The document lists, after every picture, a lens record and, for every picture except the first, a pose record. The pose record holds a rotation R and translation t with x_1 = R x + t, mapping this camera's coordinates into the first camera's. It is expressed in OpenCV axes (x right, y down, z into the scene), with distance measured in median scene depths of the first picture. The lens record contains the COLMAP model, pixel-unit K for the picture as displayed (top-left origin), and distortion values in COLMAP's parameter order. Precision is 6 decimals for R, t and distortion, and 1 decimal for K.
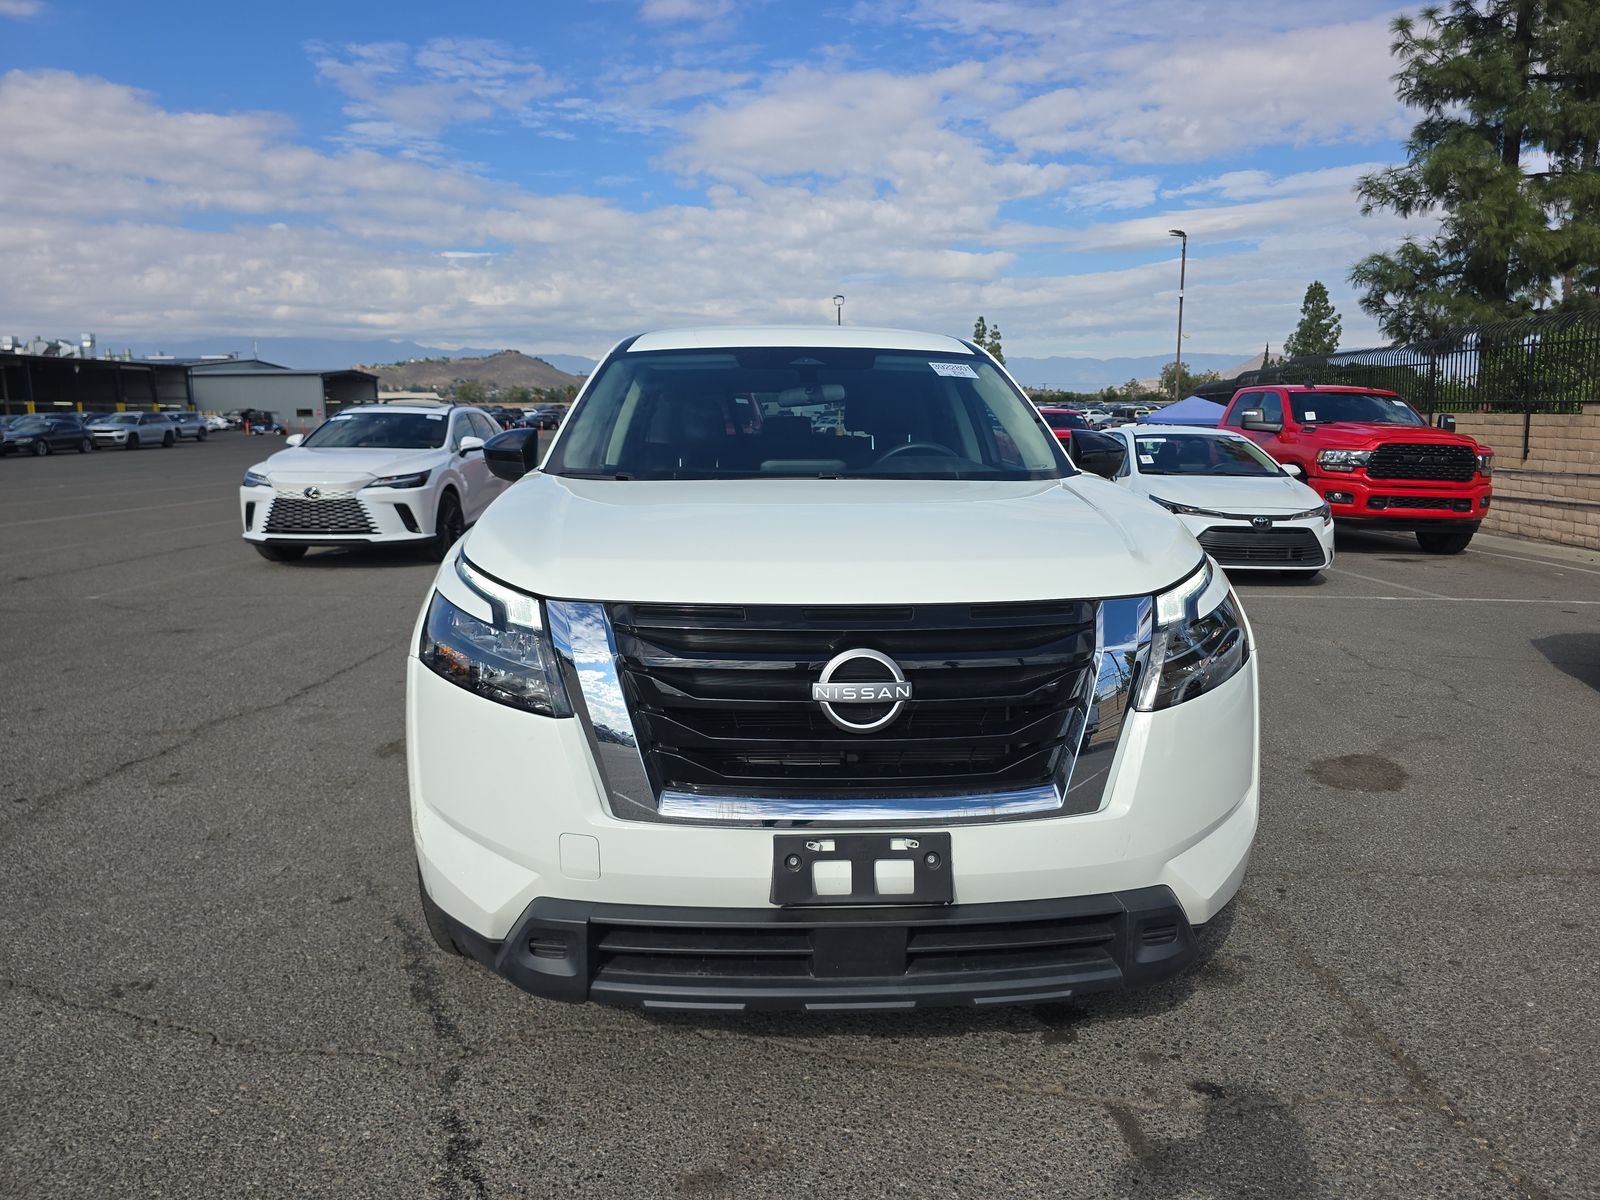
lens RADIAL K [[1101.0, 0, 801.3], [0, 1101.0, 594.2], [0, 0, 1]] dist [0.020049, -0.014096]
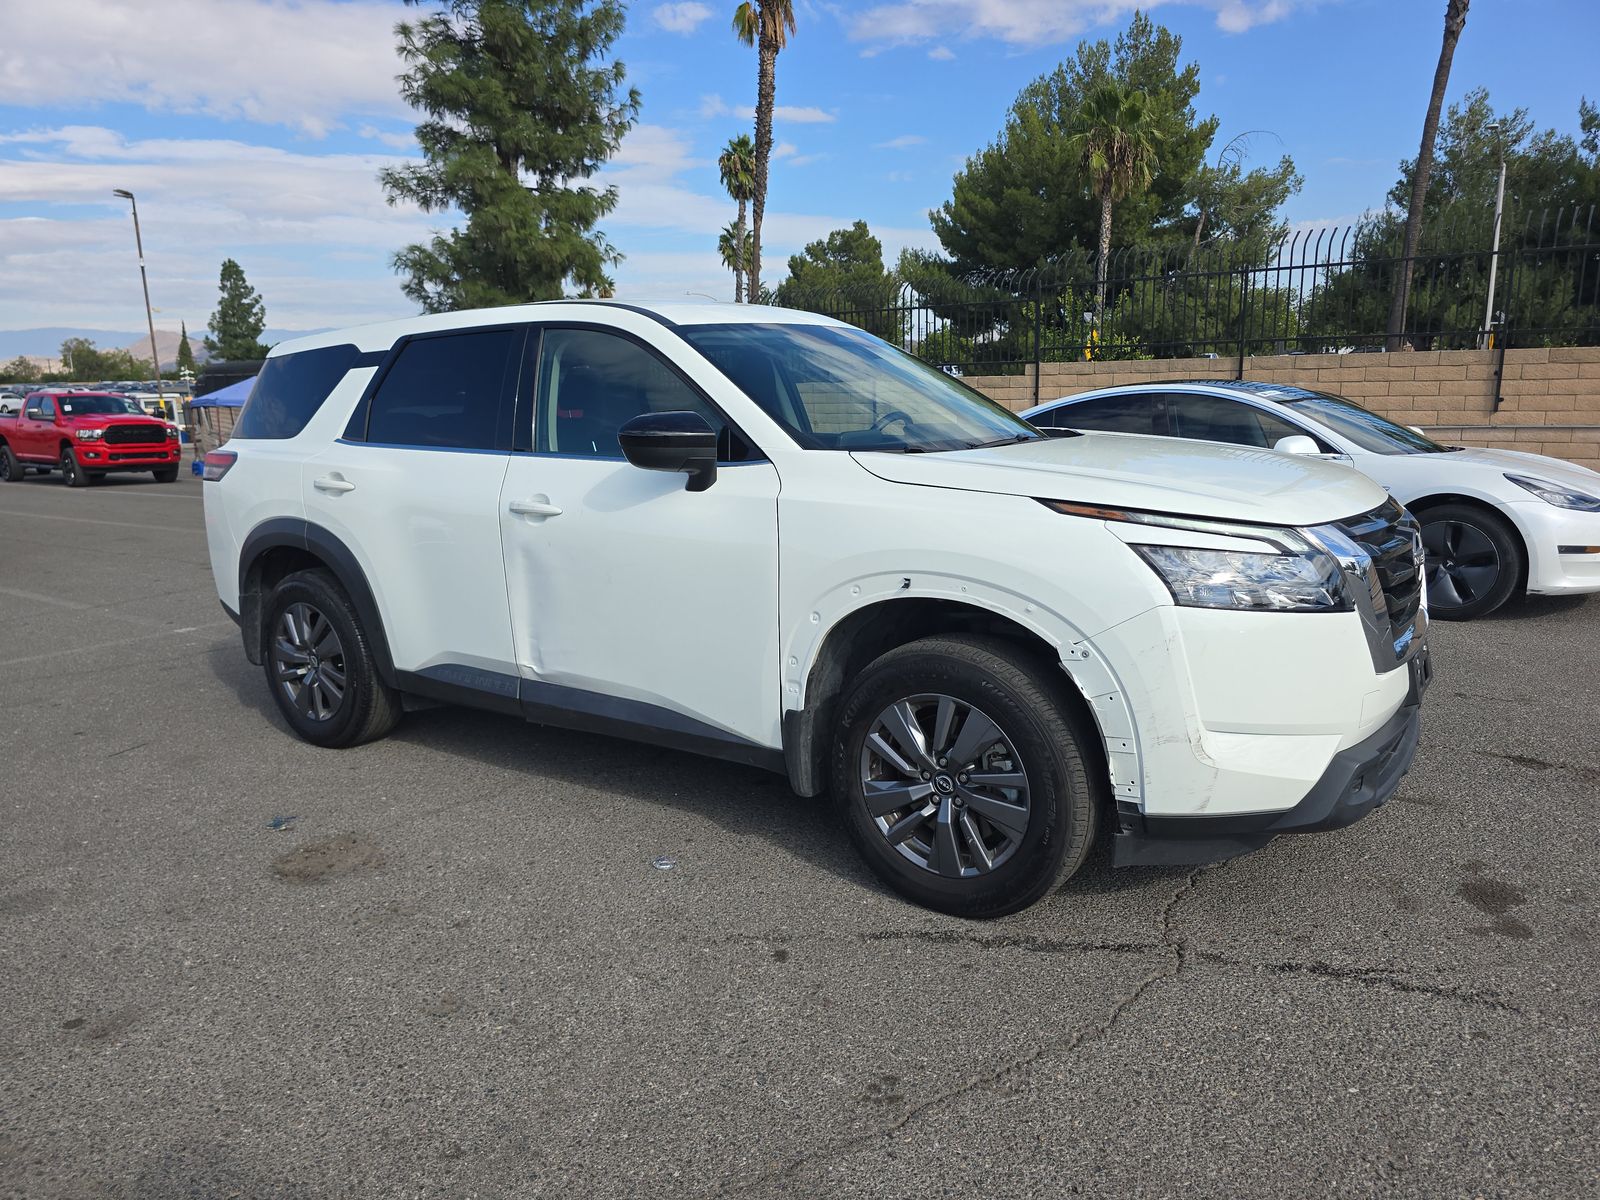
lens RADIAL K [[1101.0, 0, 798.6], [0, 1101.0, 606.6], [0, 0, 1]] dist [0.020049, -0.014096]
pose [[0.601515, -0.163281, 0.781997, -0.147789], [0.141991, 0.985155, 0.096481, -0.010629], [-0.786142, 0.053002, 0.615770, 0.062582]]
